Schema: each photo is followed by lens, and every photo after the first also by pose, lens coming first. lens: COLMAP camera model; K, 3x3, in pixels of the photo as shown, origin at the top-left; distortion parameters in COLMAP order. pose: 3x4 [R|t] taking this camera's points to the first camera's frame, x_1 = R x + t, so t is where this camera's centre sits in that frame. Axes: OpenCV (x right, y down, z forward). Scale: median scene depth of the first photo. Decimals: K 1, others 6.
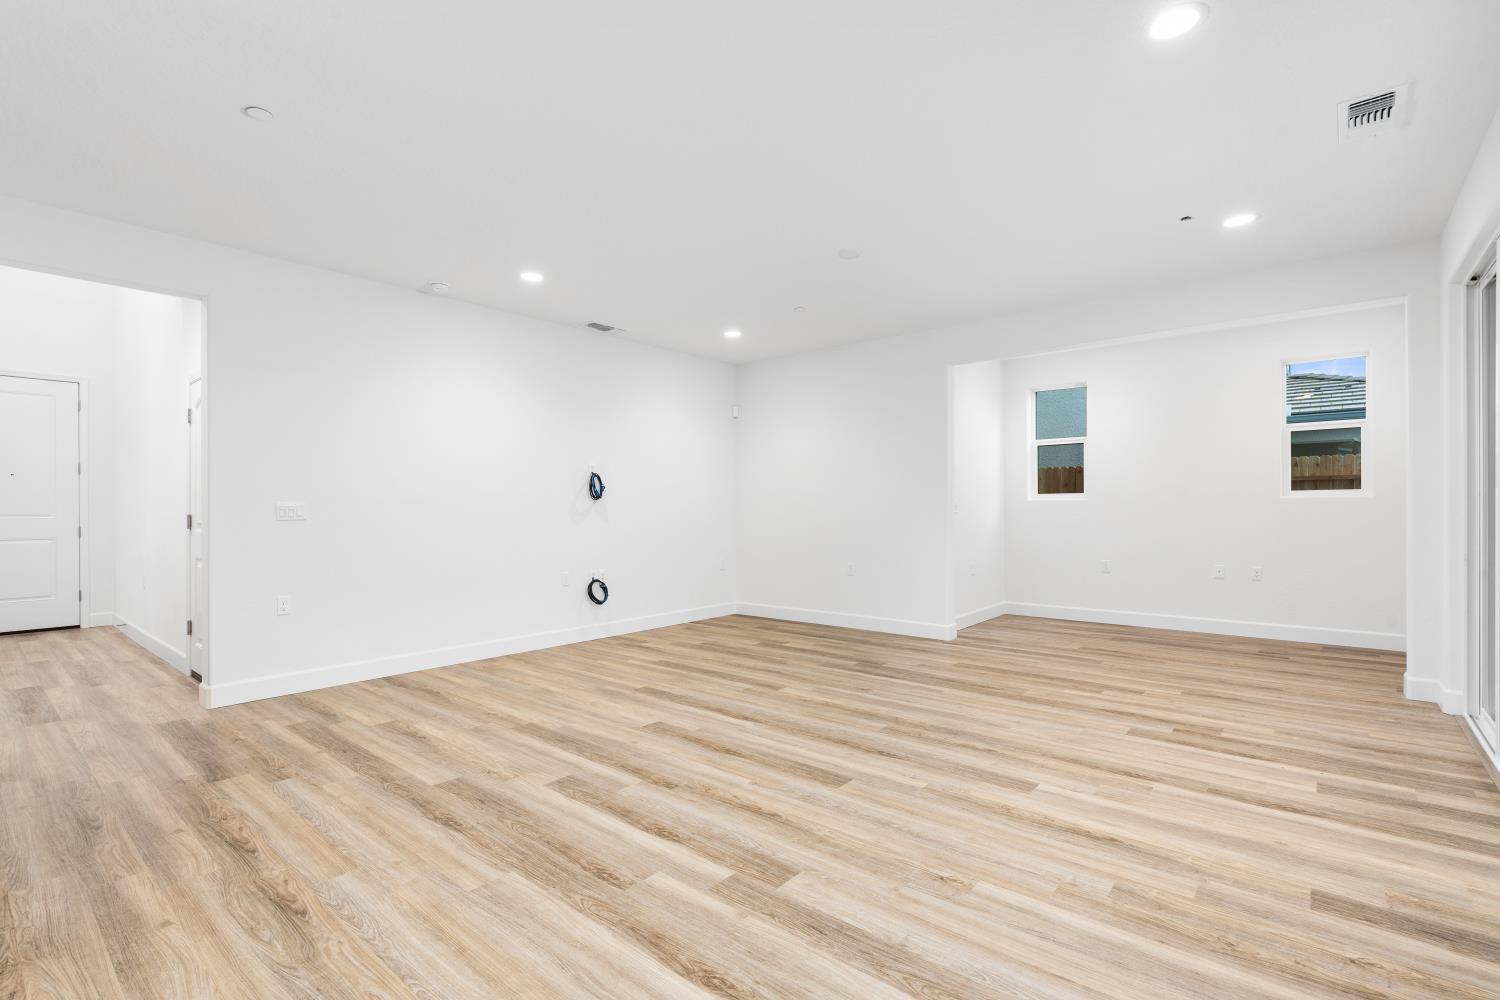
lens RADIAL K [[681.1, 0, 757.0], [0, 681.1, 510.7], [0, 0, 1]] dist [-0.004873, 0.001829]
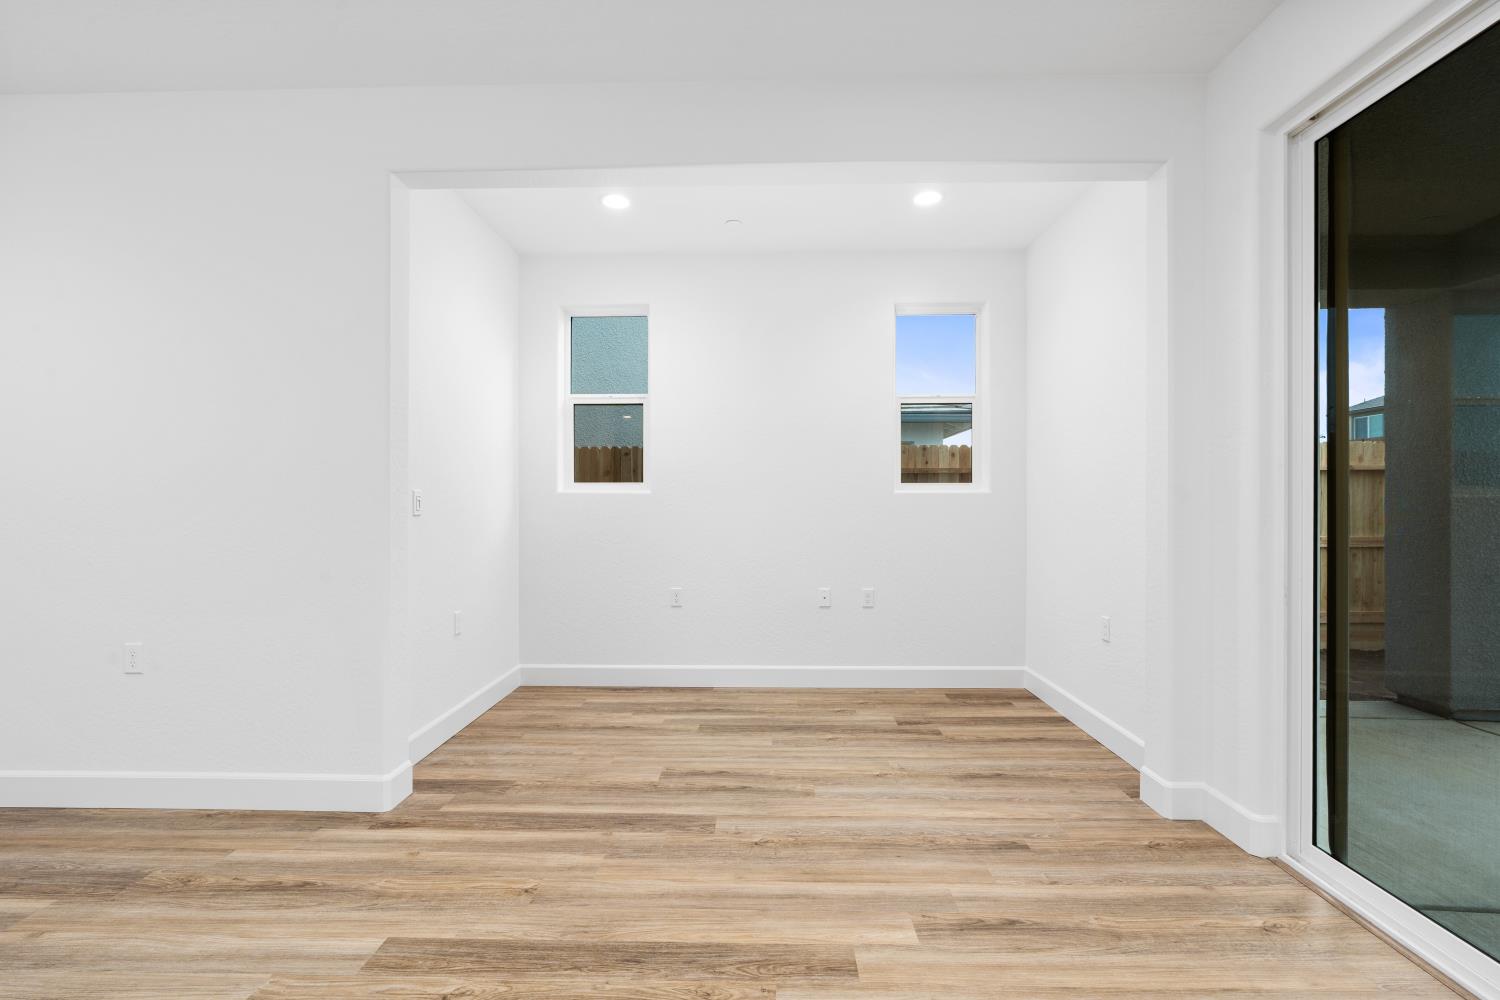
lens RADIAL K [[681.1, 0, 749.9], [0, 681.1, 507.7], [0, 0, 1]] dist [-0.004873, 0.001829]
pose [[0.782546, 0.000806, 0.622593, 0.348320], [-0.002481, 0.999995, 0.001825, -0.007023], [-0.622588, -0.002973, 0.782544, 0.948932]]
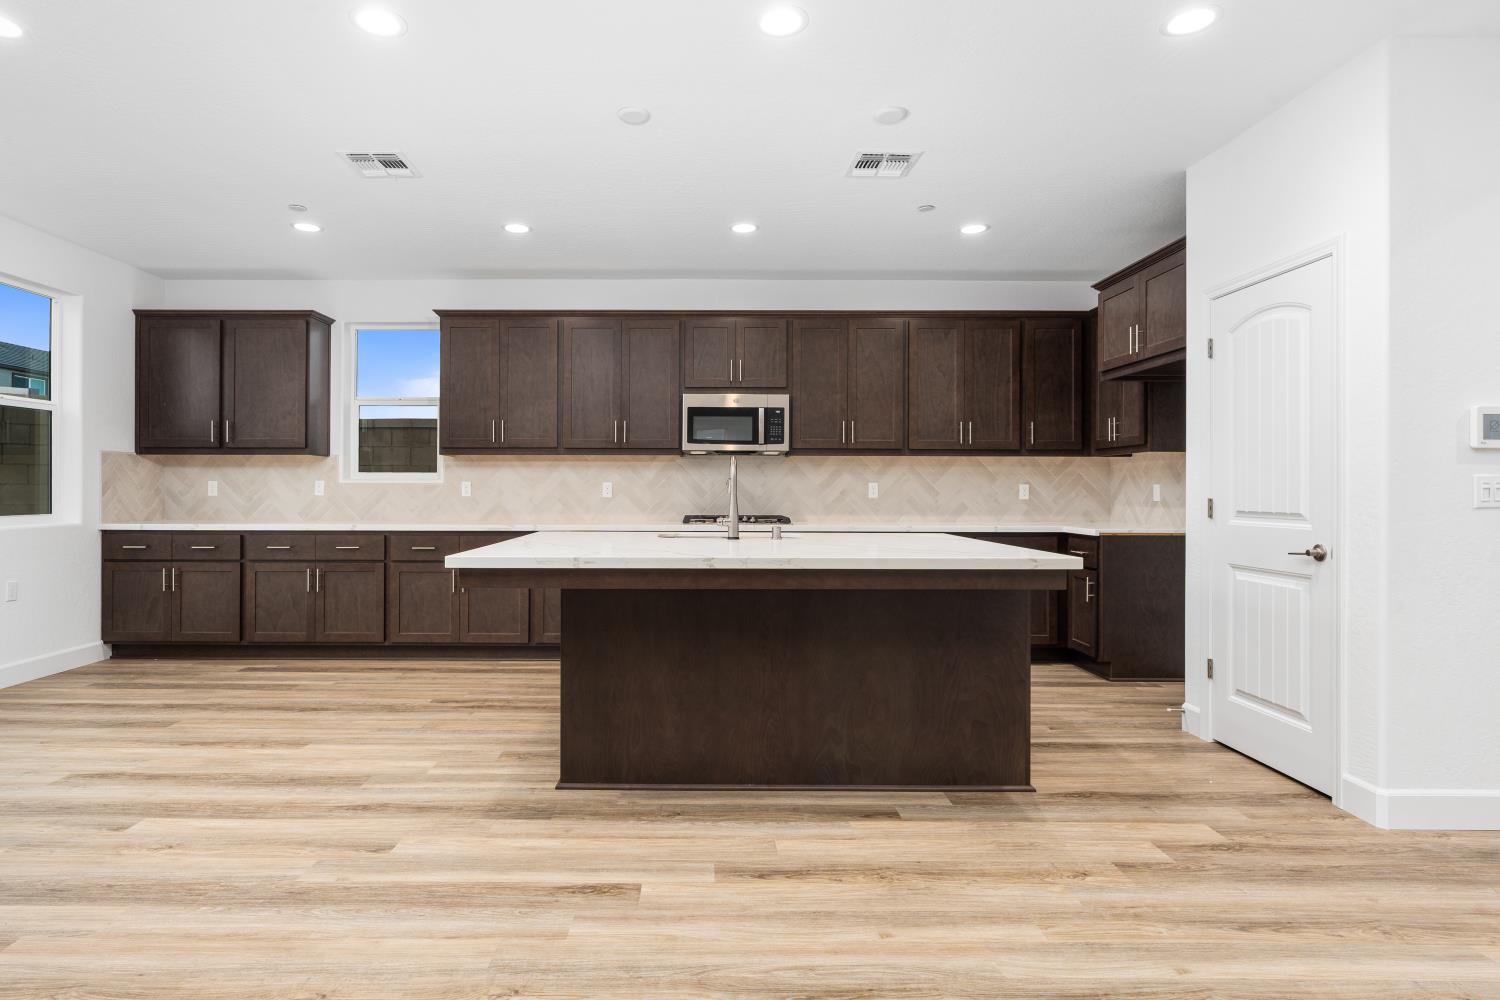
lens RADIAL K [[802.3, 0, 701.4], [0, 802.3, 487.7], [0, 0, 1]] dist [-0.000816, 0.000877]
pose [[-0.772550, 0.003257, -0.634946, 0.010553], [0.000310, 0.999989, 0.004752, -0.005191], [0.634954, 0.003474, -0.772542, 0.985322]]
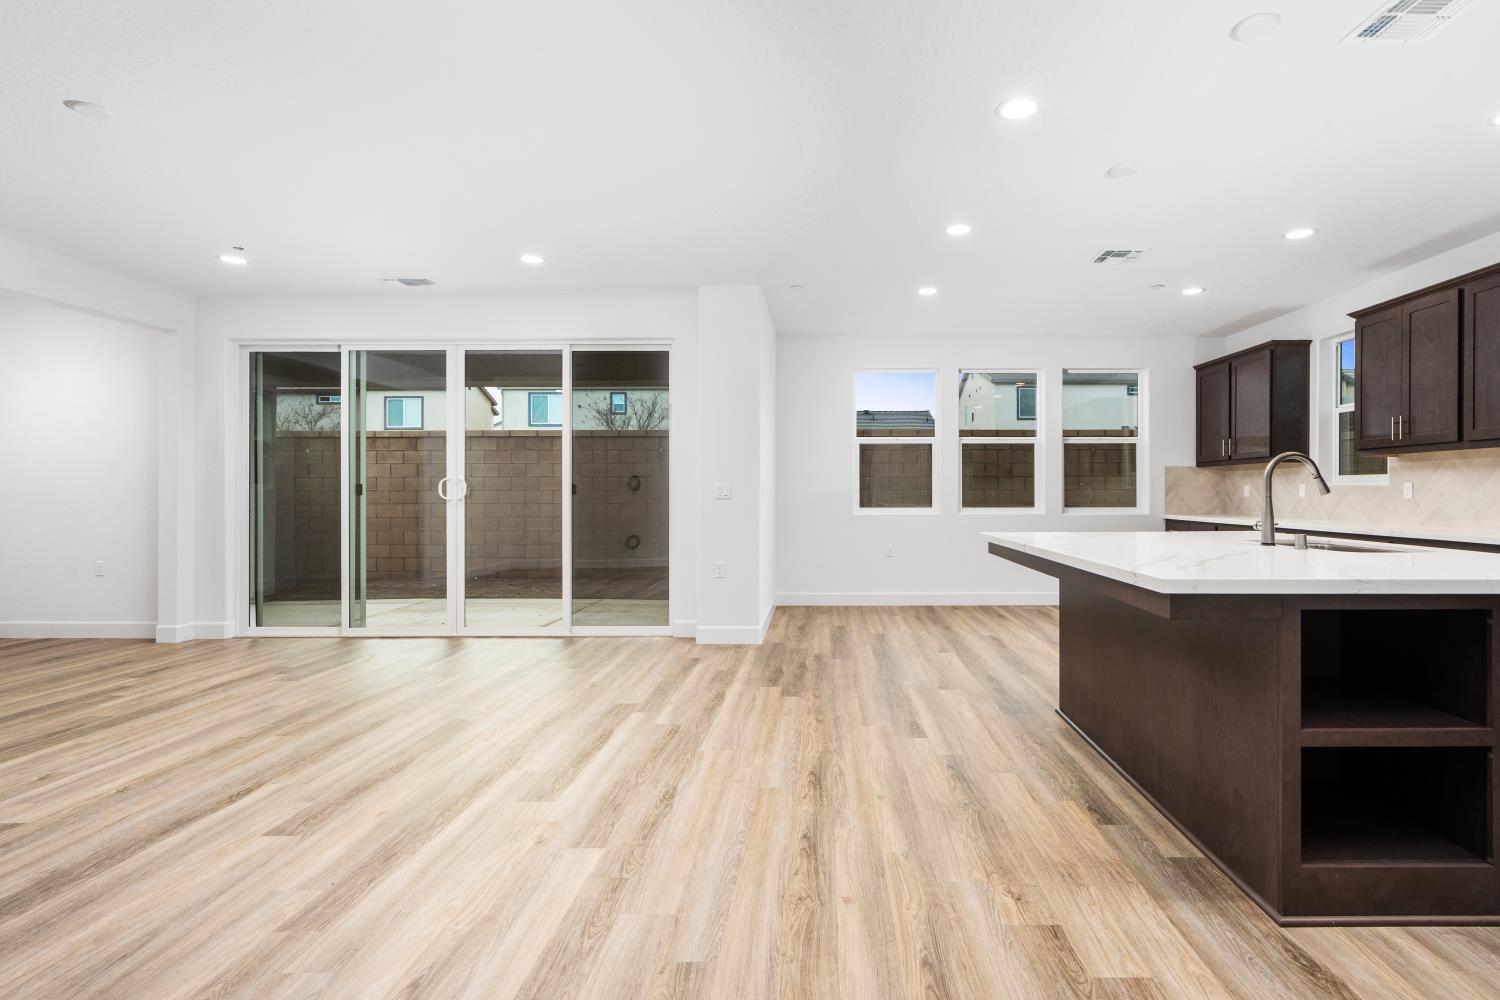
lens RADIAL K [[715.7, 0, 823.0], [0, 715.7, 494.9], [0, 0, 1]] dist [0.002808, 0.001295]
pose [[-0.636142, 0.003345, 0.771564, -1.108654], [0.007283, 0.999972, 0.001669, 0.003239], [-0.771537, 0.006681, -0.636149, 1.162248]]
